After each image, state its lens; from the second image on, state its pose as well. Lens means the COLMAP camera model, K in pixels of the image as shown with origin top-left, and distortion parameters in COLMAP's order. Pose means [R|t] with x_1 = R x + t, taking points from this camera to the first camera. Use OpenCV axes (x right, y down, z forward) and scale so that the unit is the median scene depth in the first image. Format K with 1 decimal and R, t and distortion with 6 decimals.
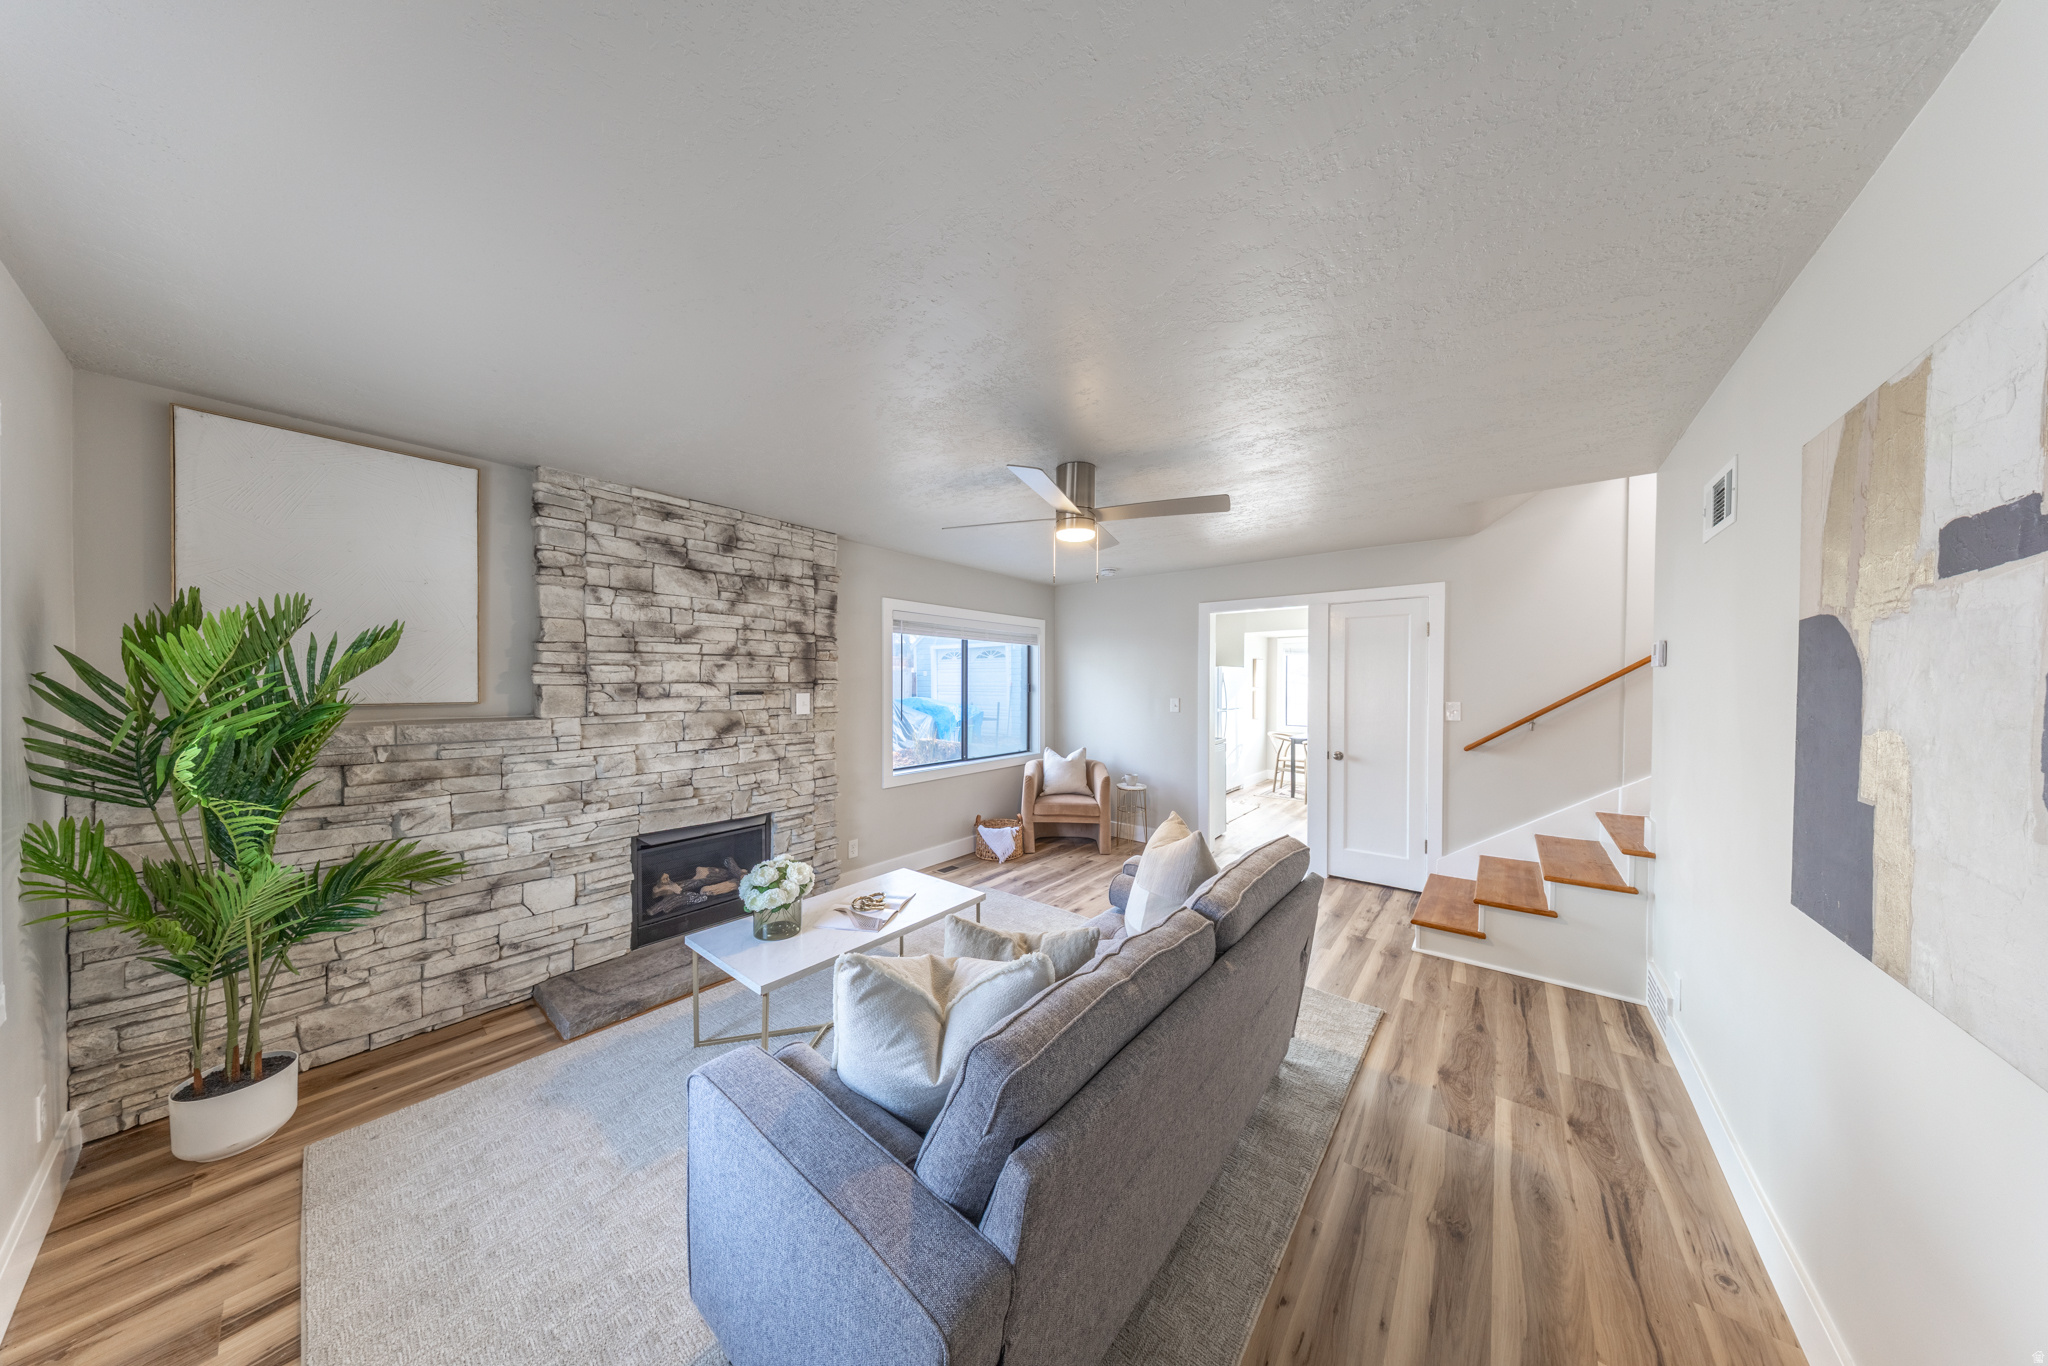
lens RADIAL K [[584.0, 0, 1037.5], [0, 584.0, 685.0], [0, 0, 1]] dist [0.010566, -0.001325]
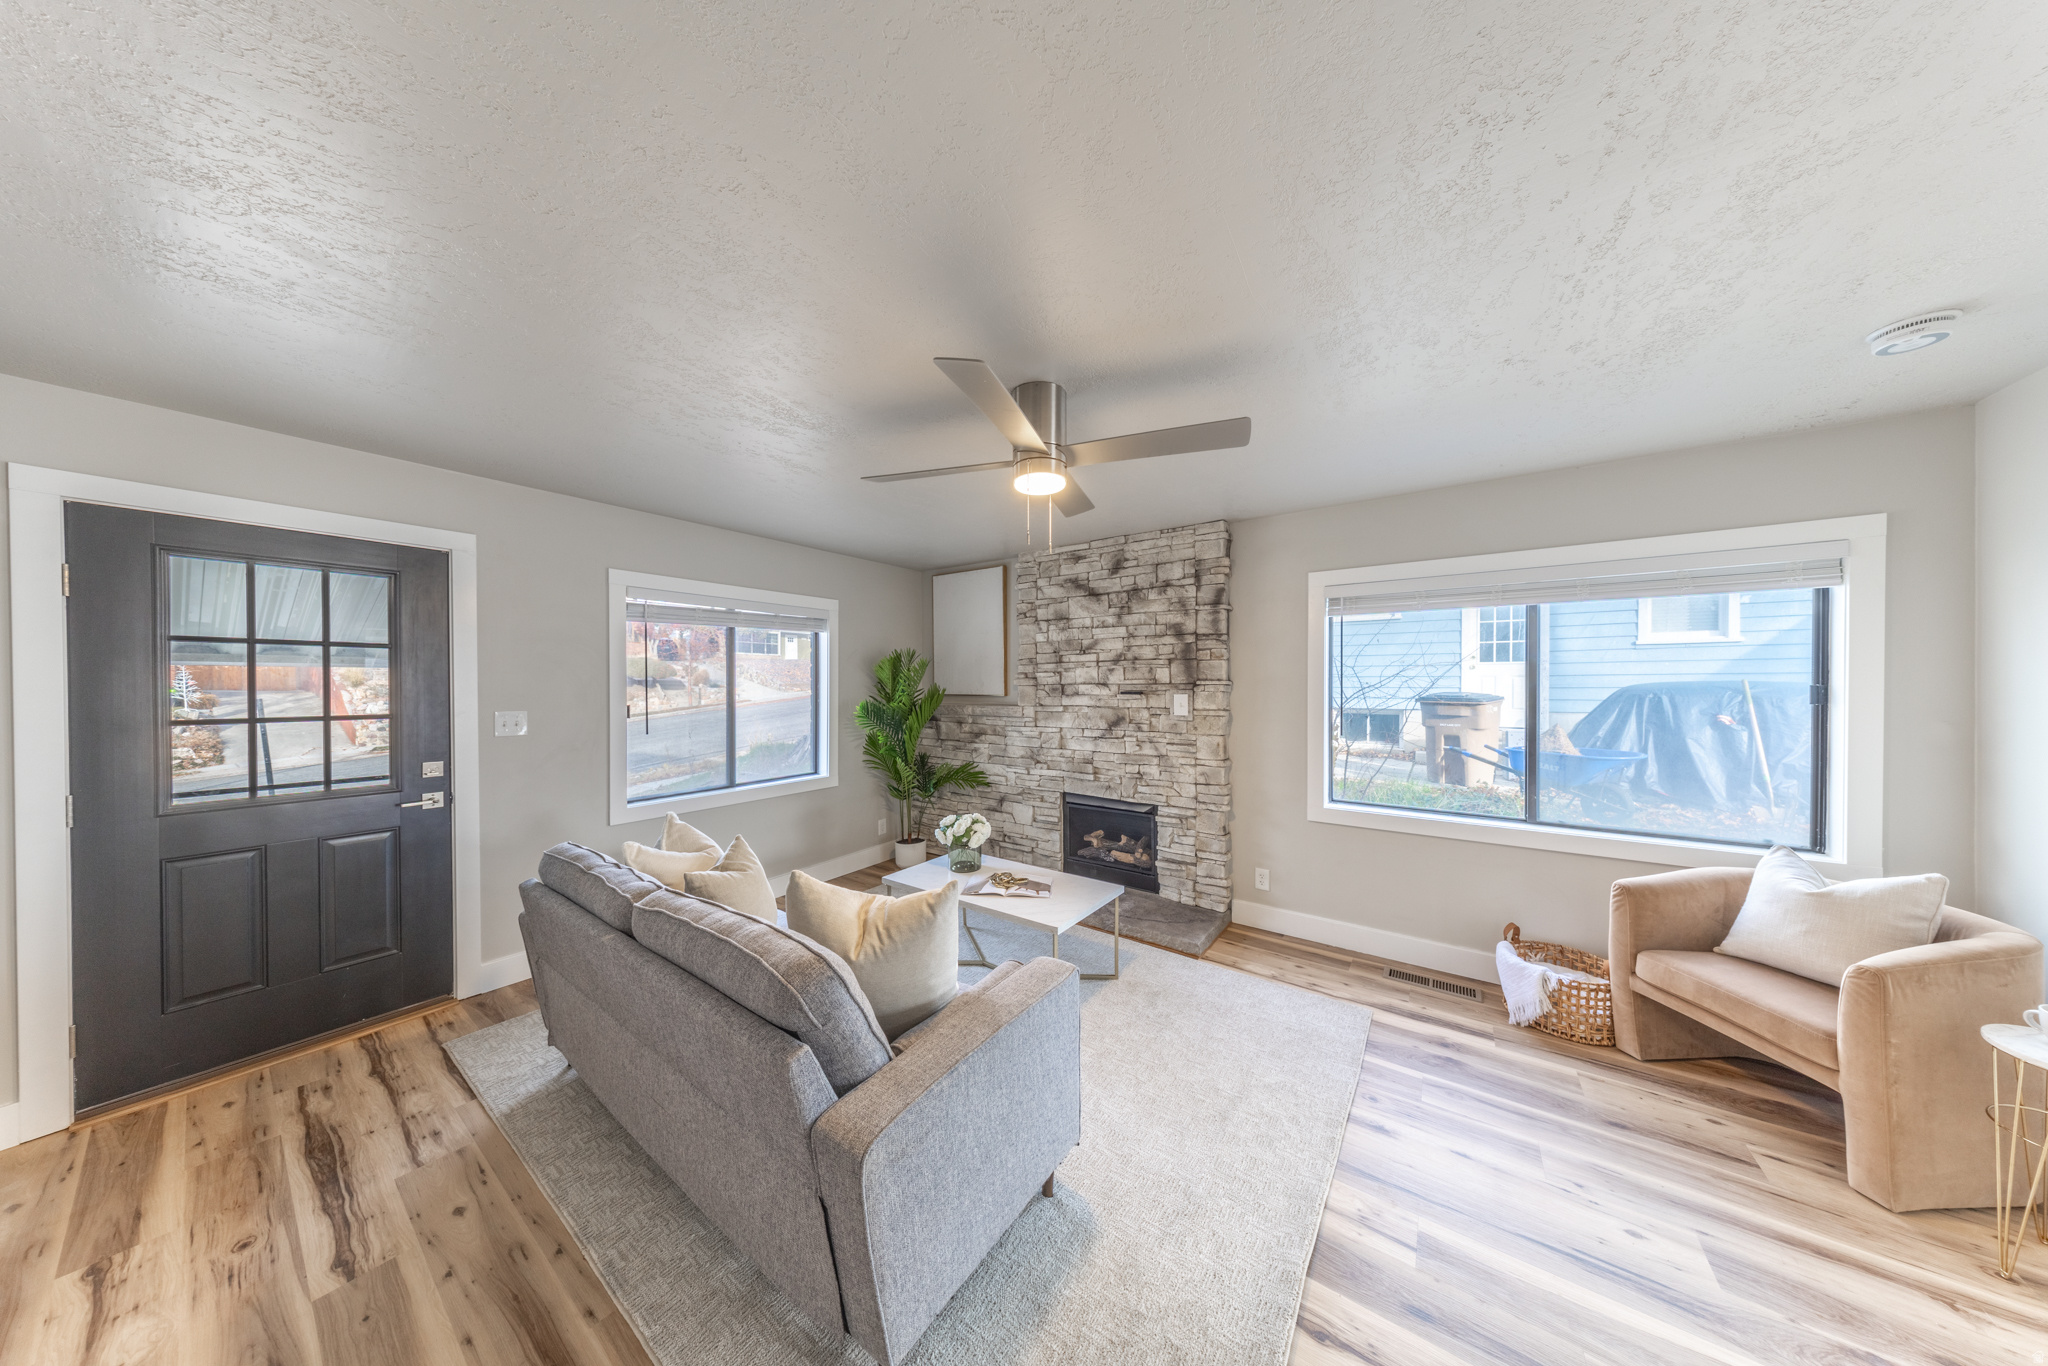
lens RADIAL K [[584.0, 0, 1021.0], [0, 584.0, 689.1], [0, 0, 1]] dist [0.010566, -0.001325]
pose [[0.034272, 0.004668, -0.999402, 0.658833], [-0.003059, 0.999985, 0.004566, 0.001690], [0.999408, 0.002901, 0.034286, 0.778576]]
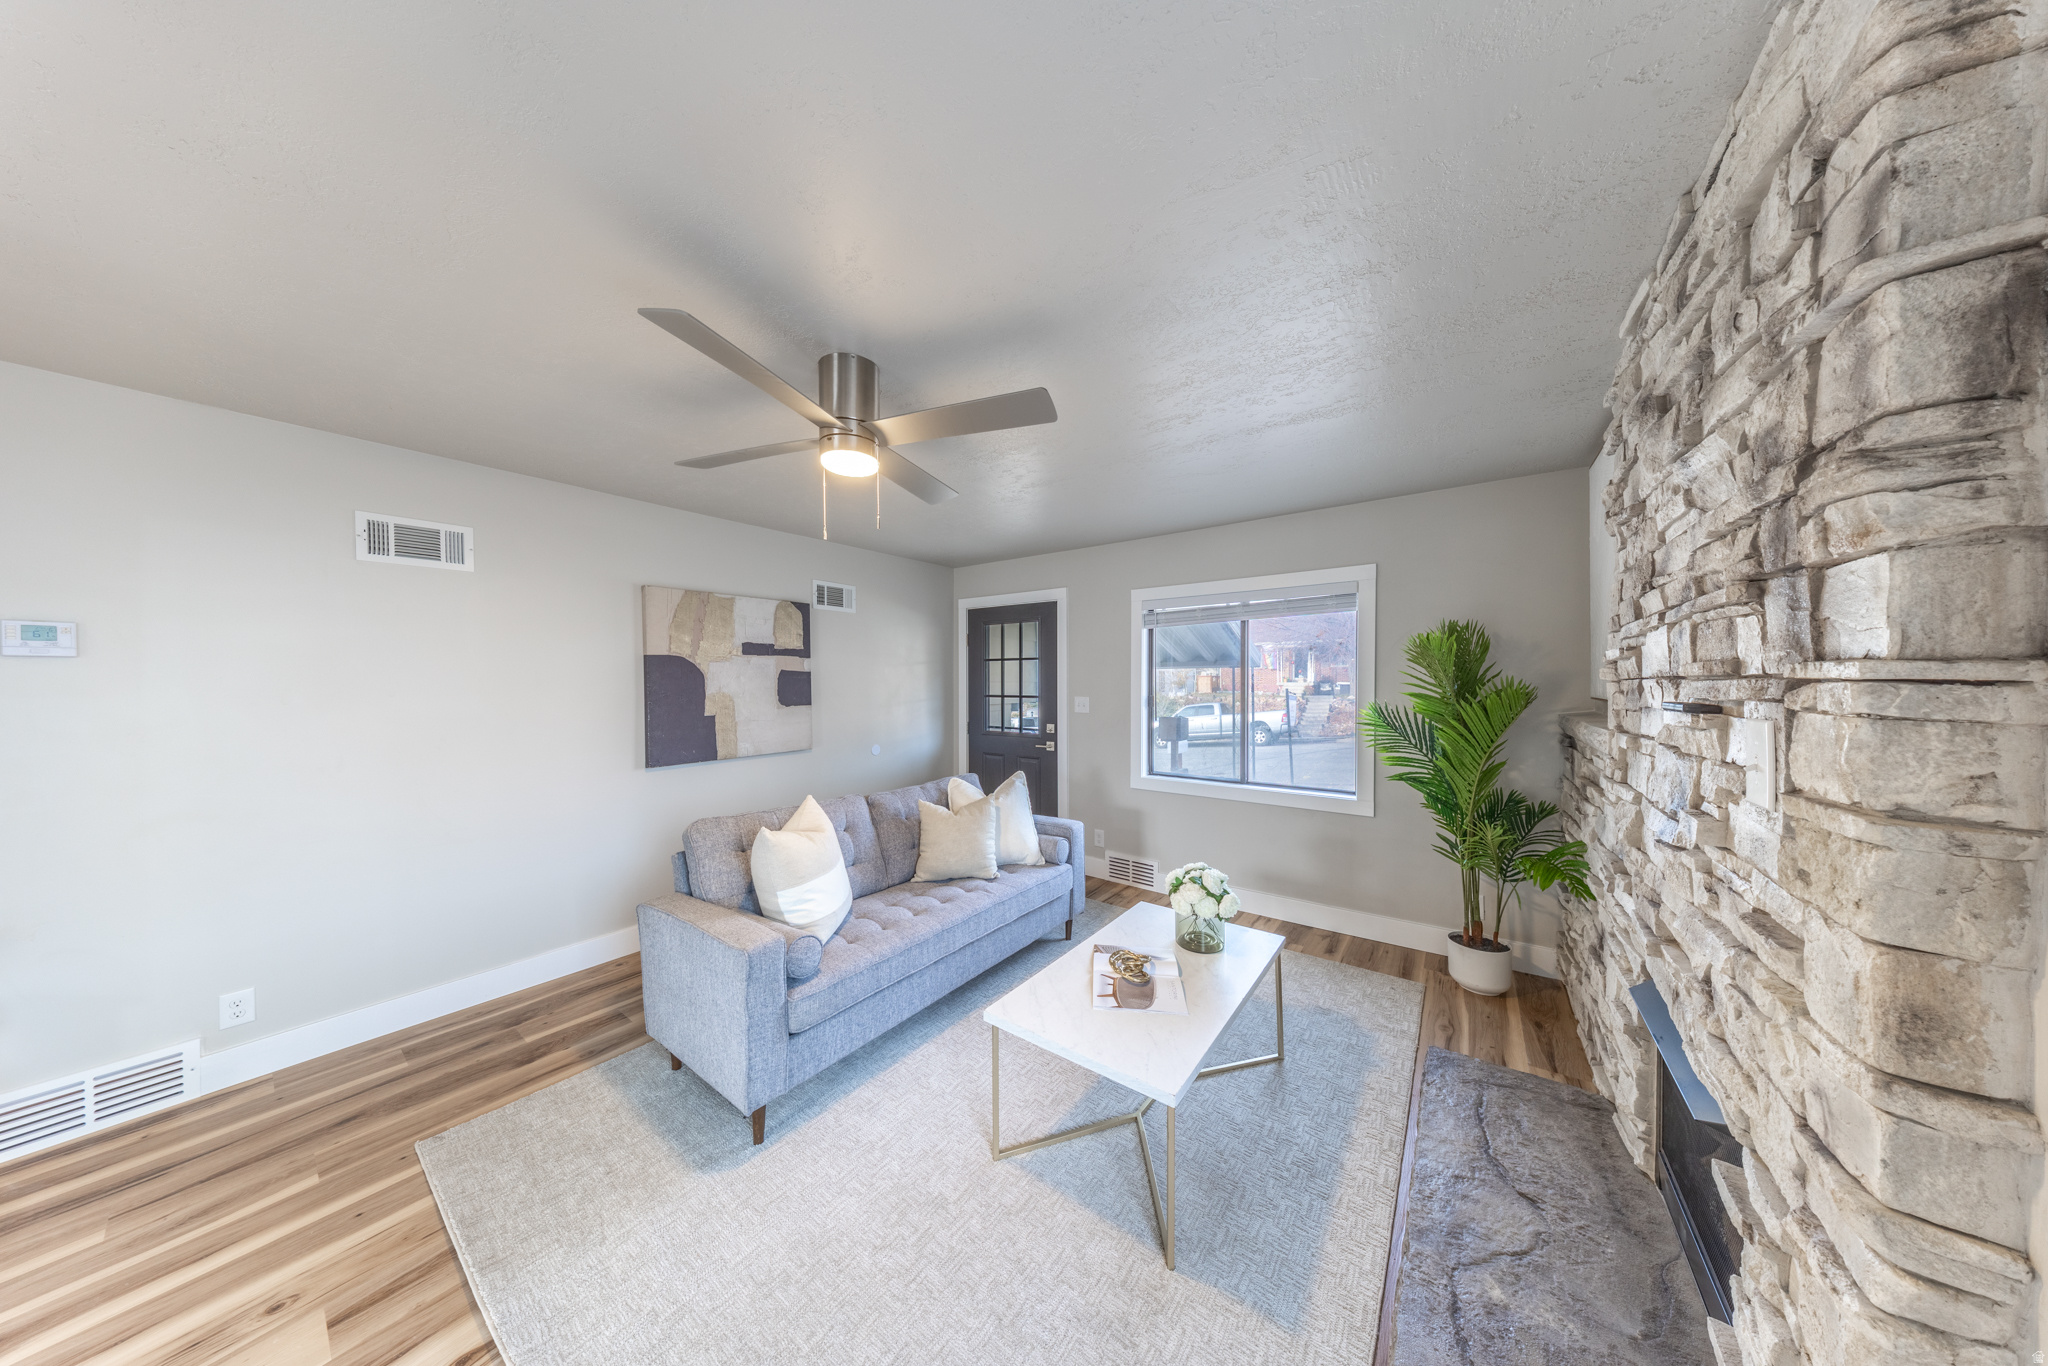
lens RADIAL K [[584.0, 0, 1026.7], [0, 584.0, 675.1], [0, 0, 1]] dist [0.010566, -0.001325]
pose [[-0.999846, 0.001081, -0.017540, -0.108232], [0.001101, 0.999999, -0.001155, -0.006959], [0.017538, -0.001174, -0.999846, 1.397161]]
